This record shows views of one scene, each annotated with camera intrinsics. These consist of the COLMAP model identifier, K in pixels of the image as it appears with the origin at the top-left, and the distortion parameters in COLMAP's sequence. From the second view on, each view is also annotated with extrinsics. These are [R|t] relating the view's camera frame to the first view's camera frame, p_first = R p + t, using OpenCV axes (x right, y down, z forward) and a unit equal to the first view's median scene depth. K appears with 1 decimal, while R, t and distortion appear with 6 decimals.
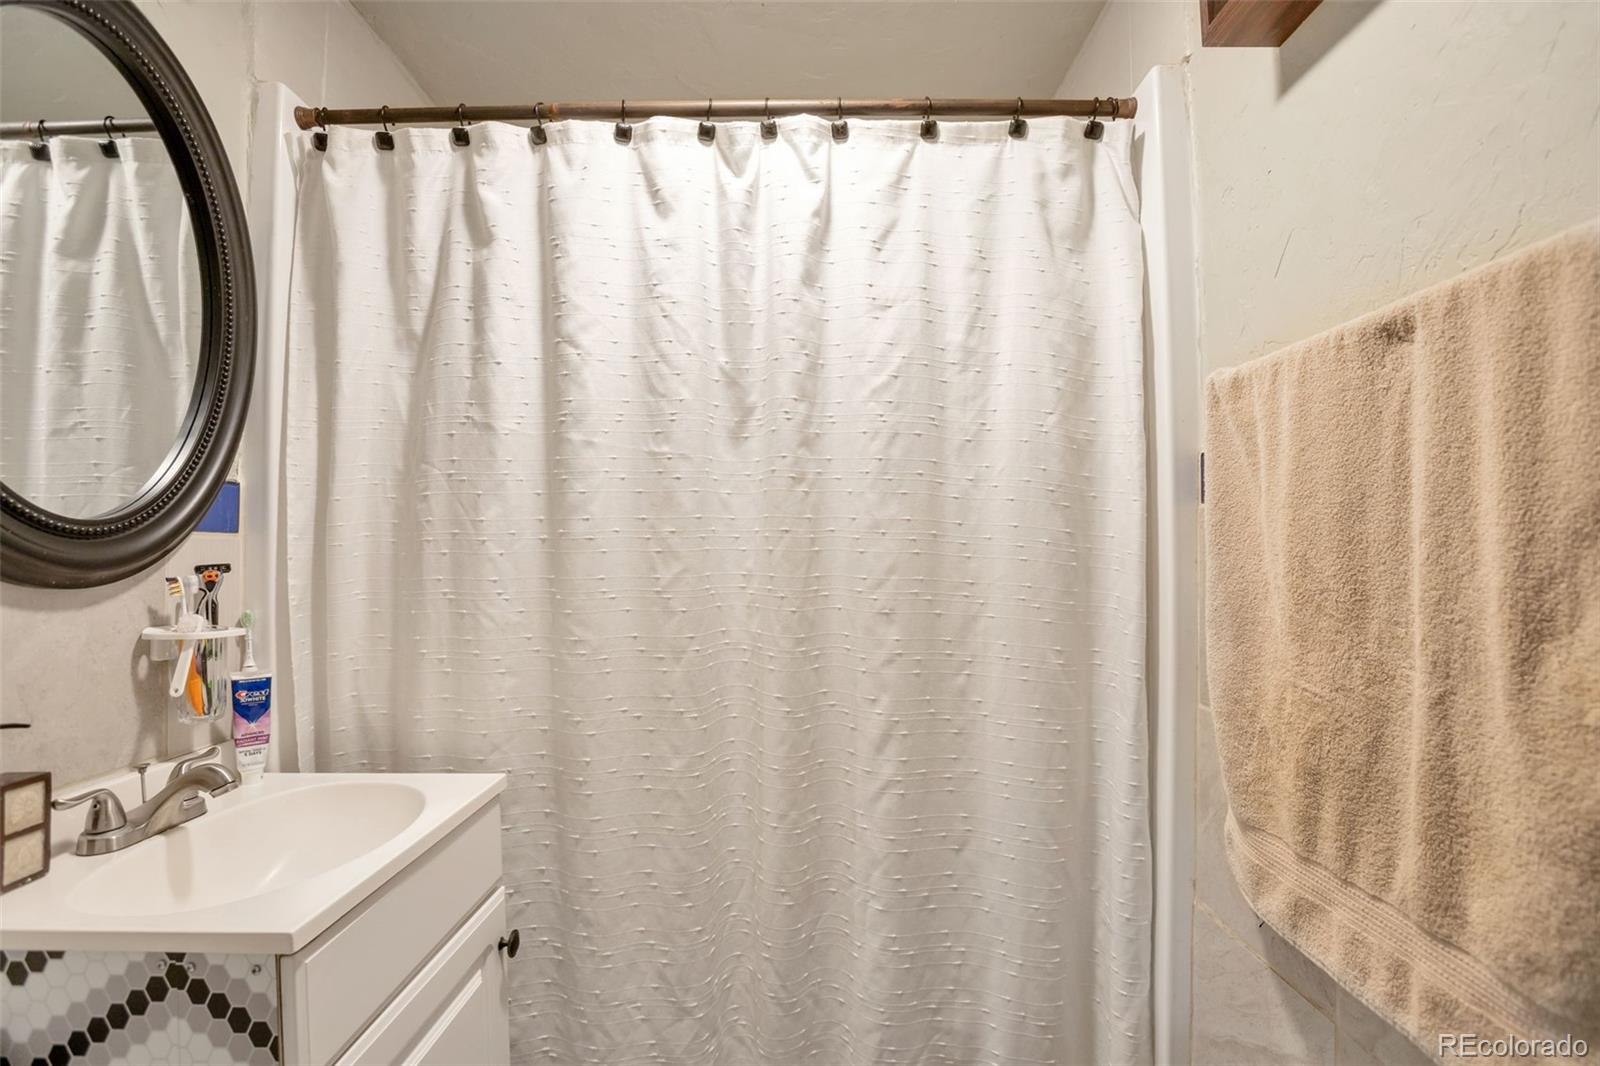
lens RADIAL K [[774.7, 0, 810.5], [0, 774.7, 532.8], [0, 0, 1]] dist [-0.074606, 0.026701]
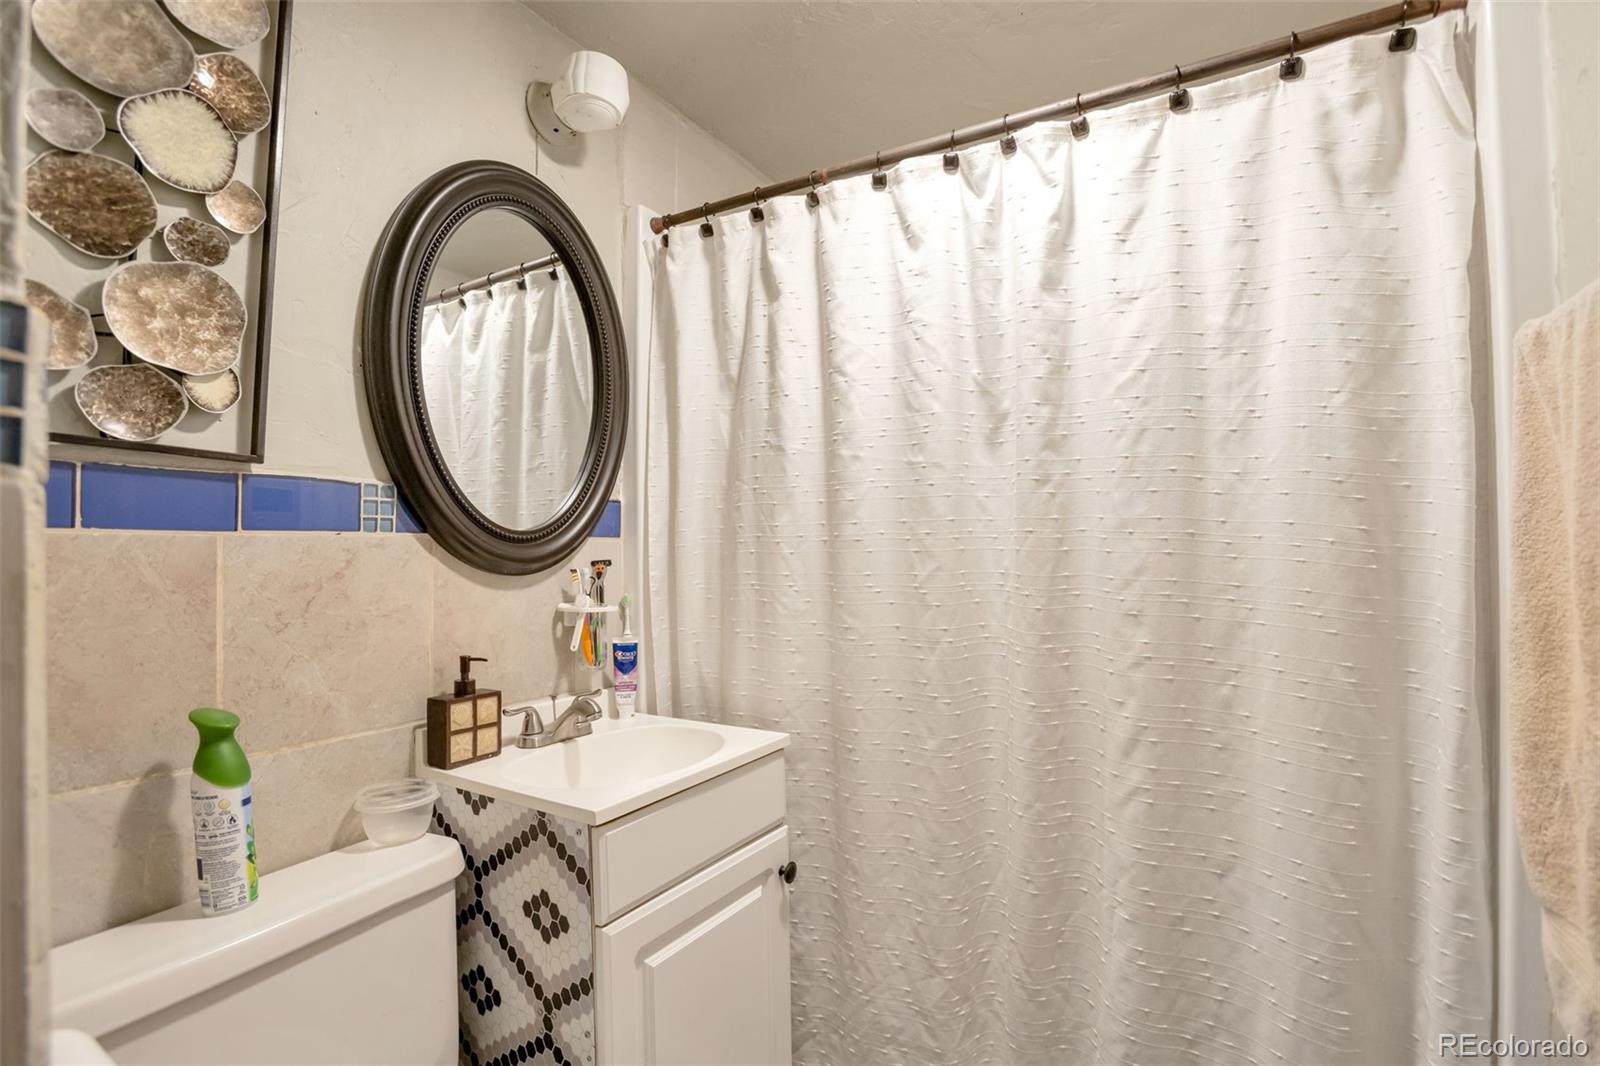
lens RADIAL K [[784.1, 0, 797.9], [0, 784.1, 534.7], [0, 0, 1]] dist [-0.079834, 0.039644]
pose [[0.849711, -0.008120, -0.527186, 0.253069], [0.012509, 0.999910, 0.004761, -0.006971], [0.527100, -0.010640, 0.849737, -0.047928]]
